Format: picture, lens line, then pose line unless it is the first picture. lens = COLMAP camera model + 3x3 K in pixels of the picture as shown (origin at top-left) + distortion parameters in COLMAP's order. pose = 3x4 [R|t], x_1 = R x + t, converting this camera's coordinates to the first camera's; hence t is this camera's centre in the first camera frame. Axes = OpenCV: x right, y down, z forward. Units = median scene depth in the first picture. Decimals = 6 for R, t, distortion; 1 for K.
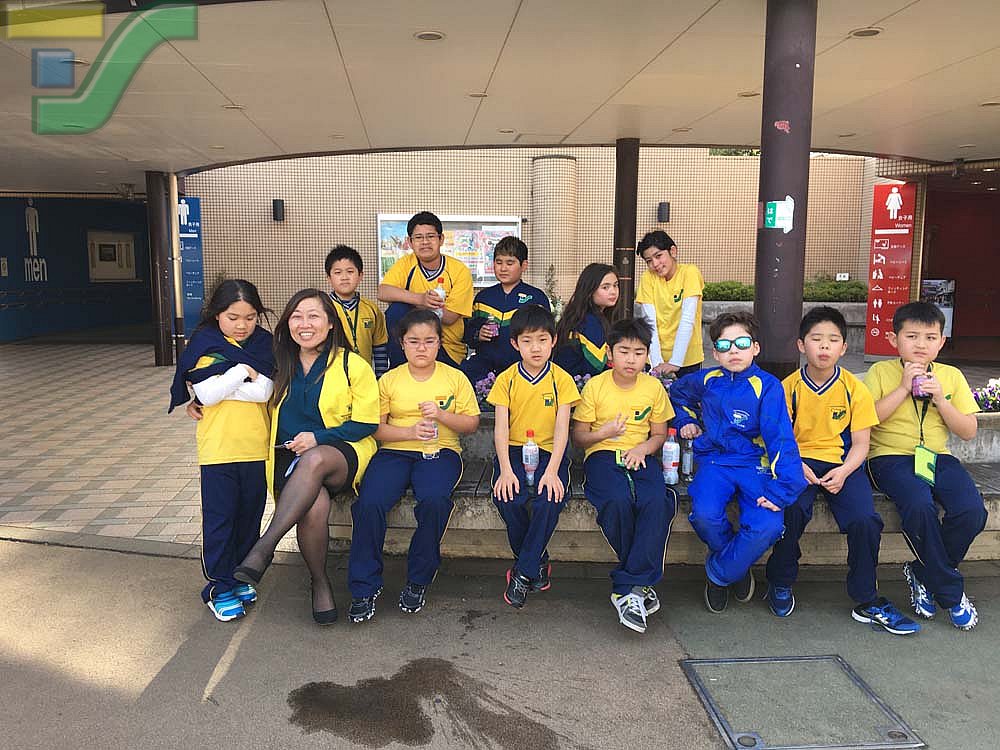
lens RADIAL K [[858.6, 0, 470.5], [0, 858.6, 373.7], [0, 0, 1]] dist [0.081892, -0.119025]
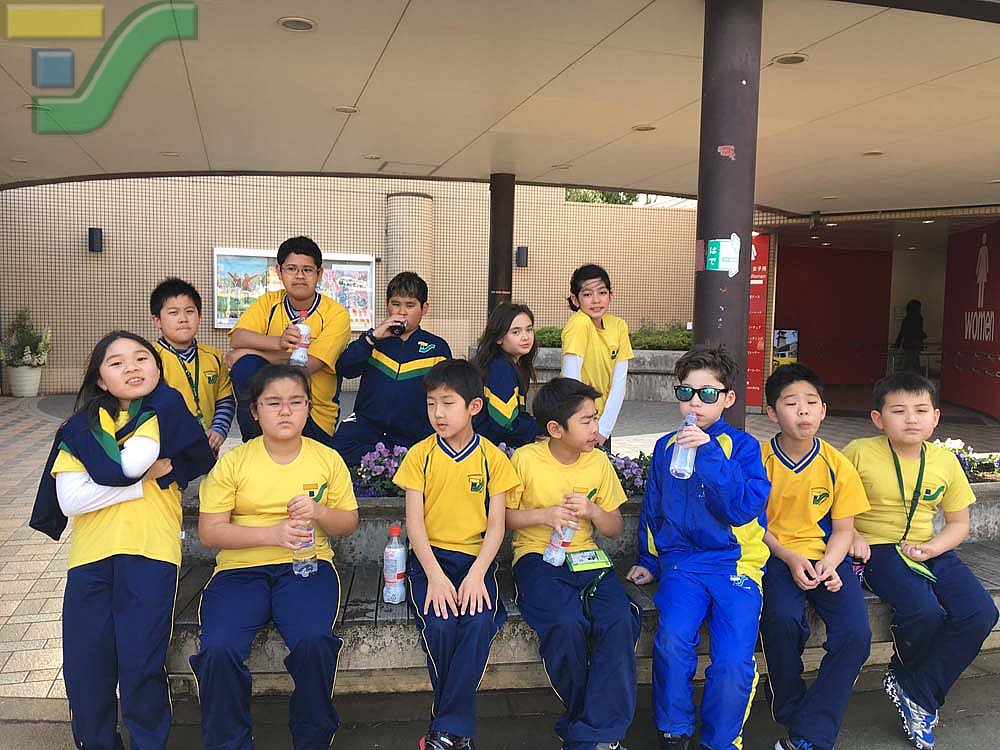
lens RADIAL K [[858.6, 0, 479.3], [0, 858.6, 371.5], [0, 0, 1]] dist [0.081892, -0.119025]
pose [[0.980429, 0.002434, 0.196858, -0.039055], [0.007778, 0.998664, -0.051085, -0.024550], [-0.196719, 0.051617, 0.979100, 0.194791]]
